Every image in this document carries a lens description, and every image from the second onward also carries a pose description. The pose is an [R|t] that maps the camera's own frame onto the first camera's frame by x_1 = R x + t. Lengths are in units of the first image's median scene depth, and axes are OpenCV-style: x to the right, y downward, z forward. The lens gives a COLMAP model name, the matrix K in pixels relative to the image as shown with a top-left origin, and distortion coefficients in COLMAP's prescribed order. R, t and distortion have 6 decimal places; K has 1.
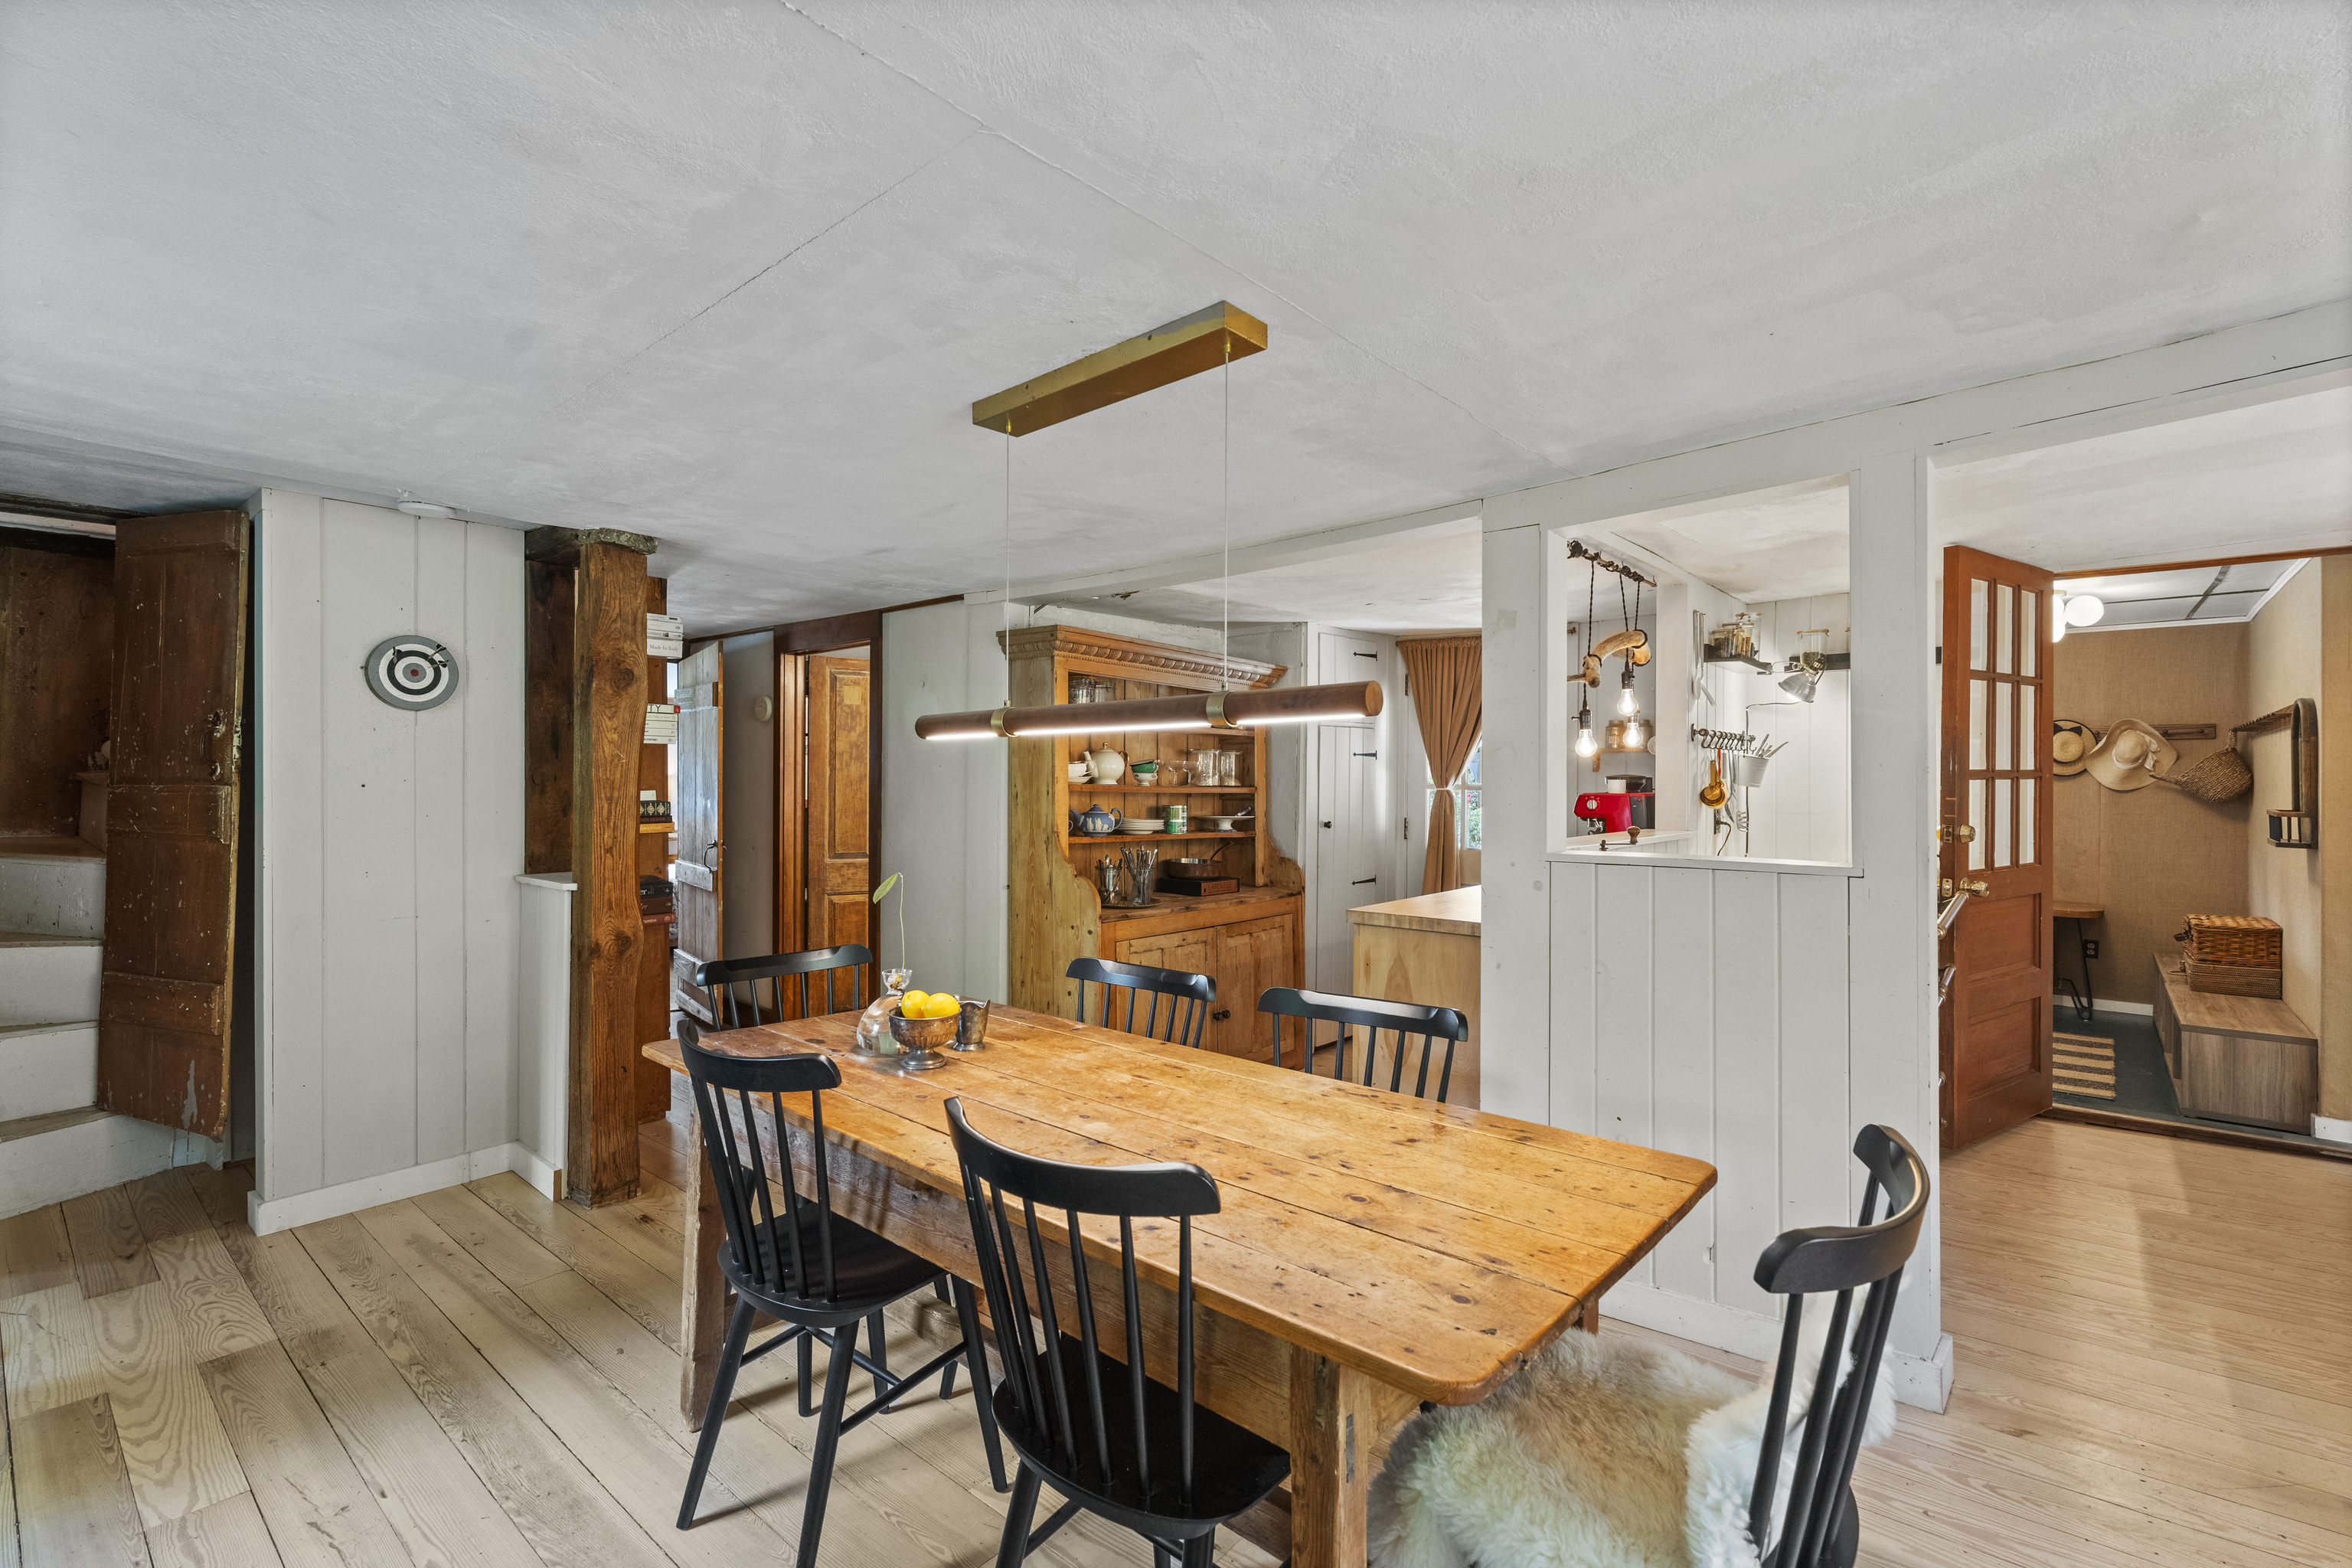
lens RADIAL K [[1049.6, 0, 1175.5], [0, 1049.6, 784.4], [0, 0, 1]] dist [-0.000369, -0.000804]
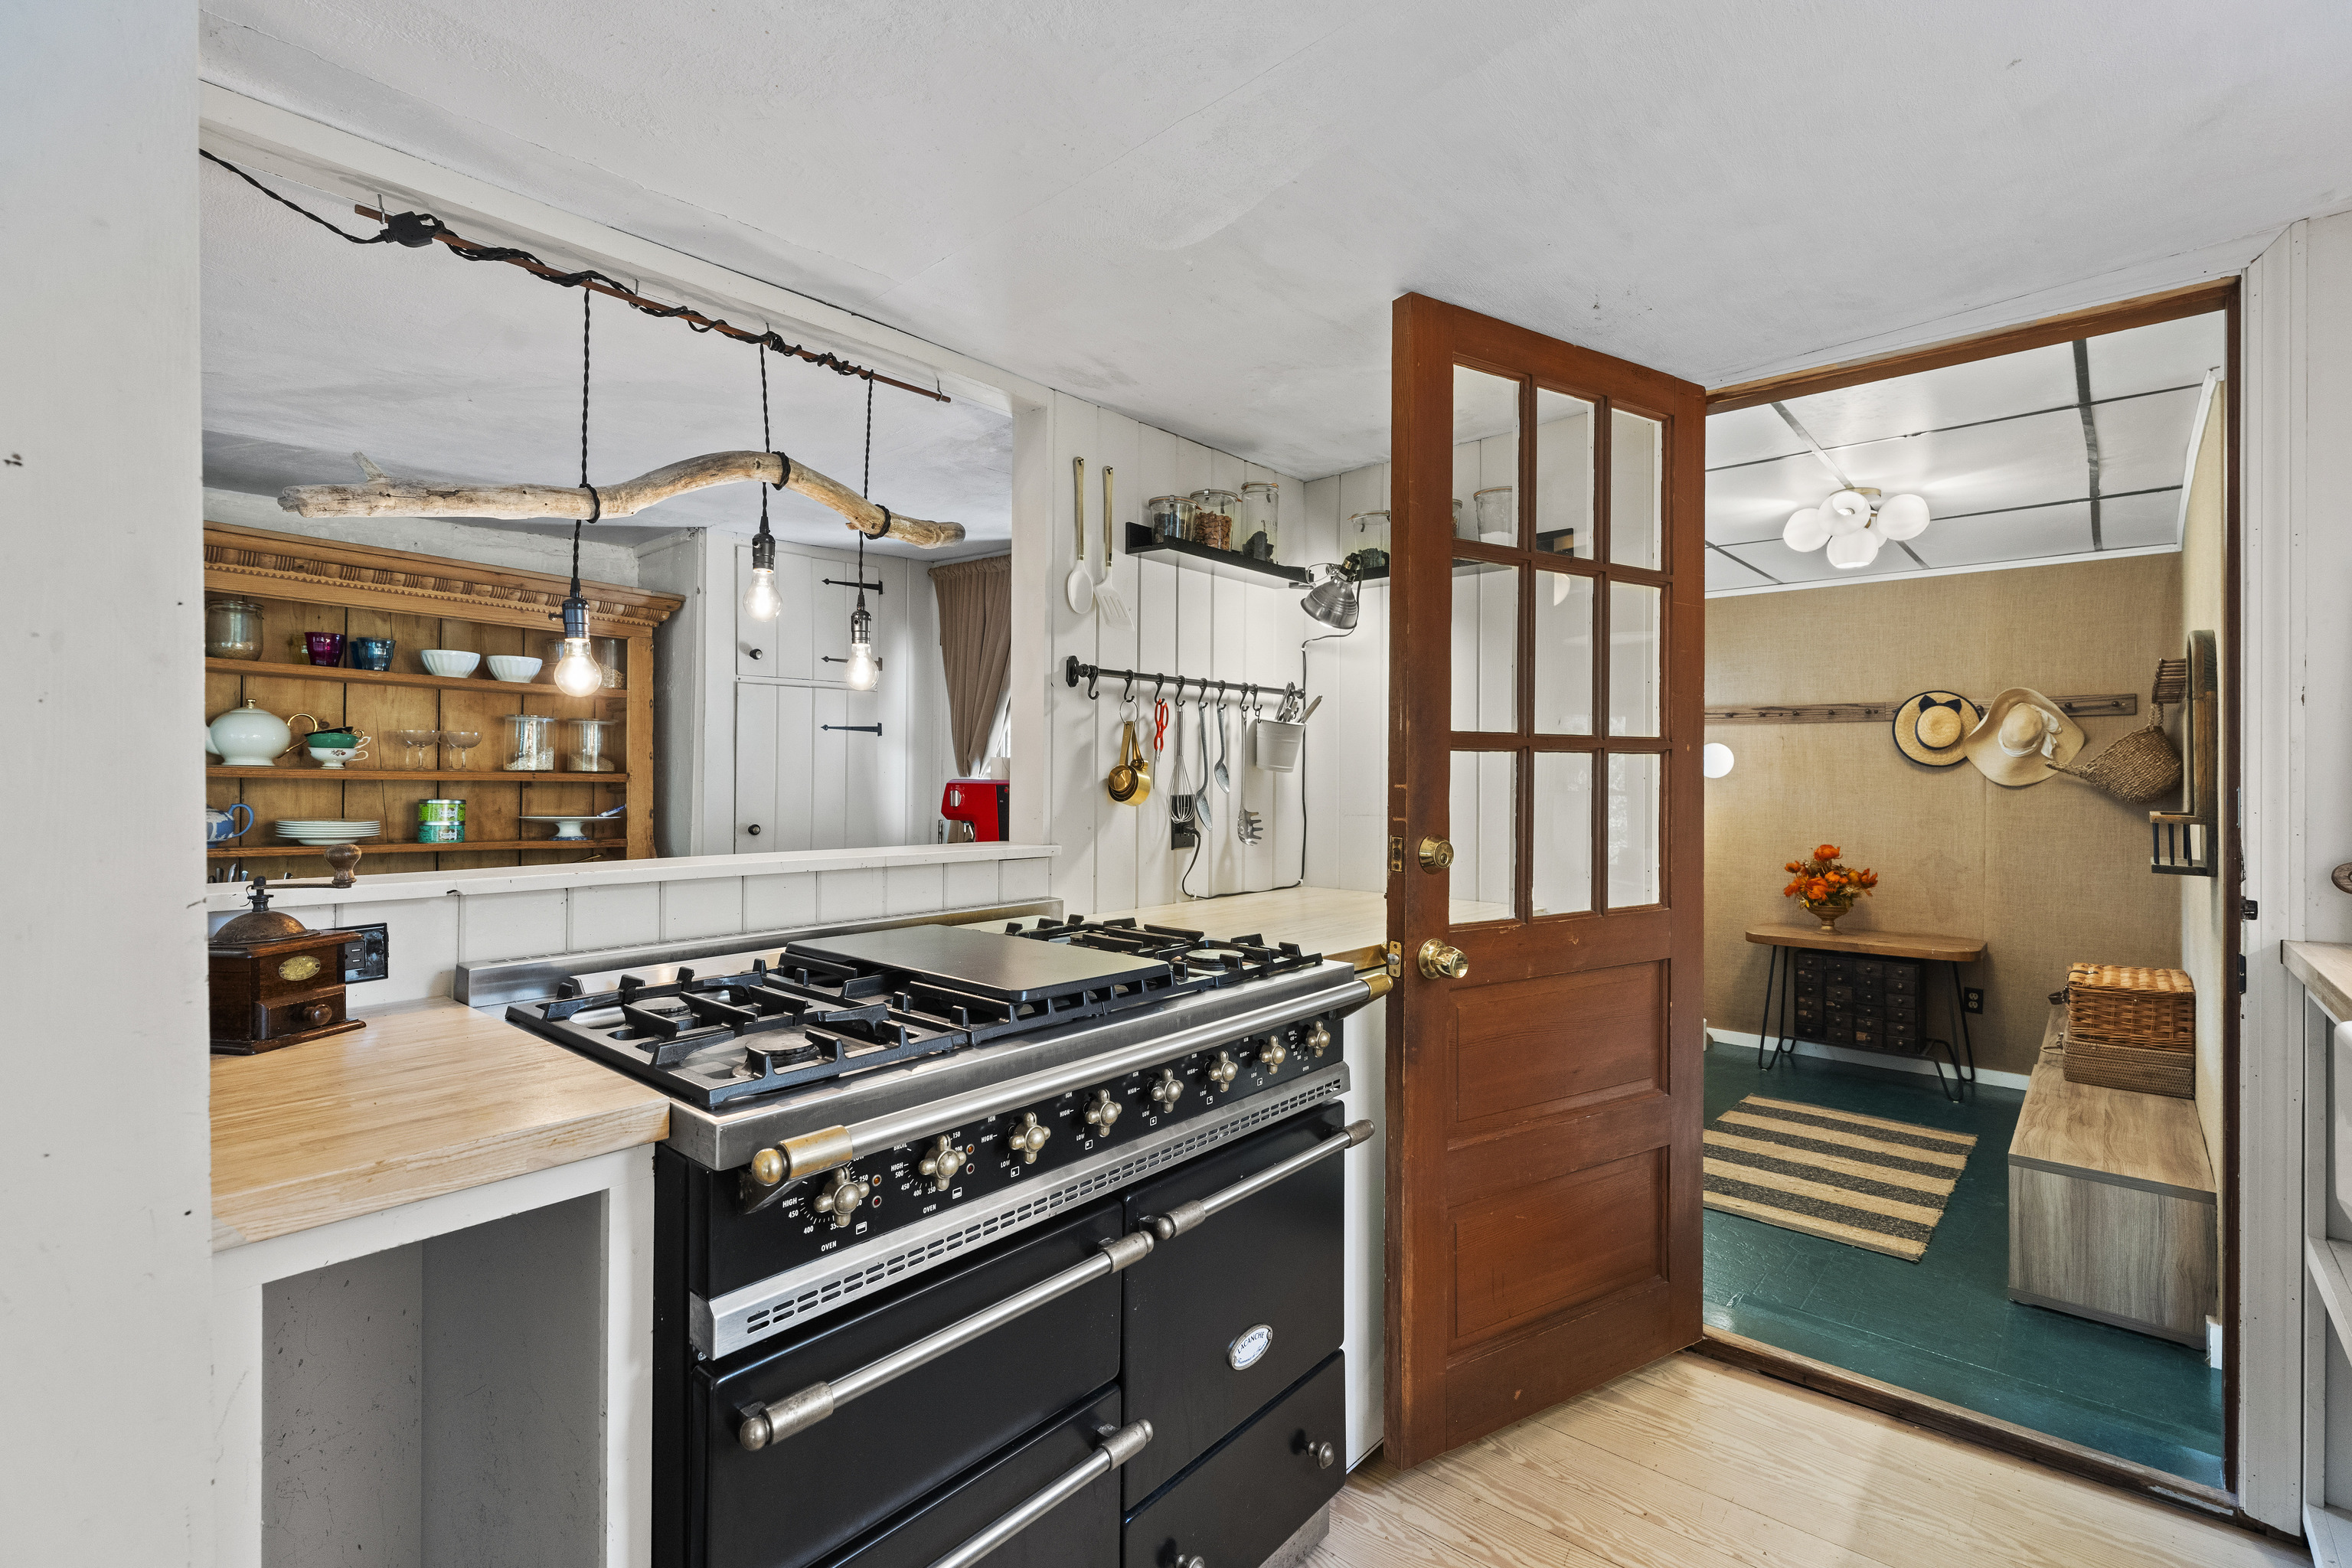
lens RADIAL K [[1049.6, 0, 1176.6], [0, 1049.6, 780.5], [0, 0, 1]] dist [-0.000369, -0.000804]
pose [[0.999798, 0.002904, -0.019871, 0.423764], [-0.002992, 0.999986, -0.004438, 0.008929], [0.019858, 0.004497, 0.999793, 0.323912]]
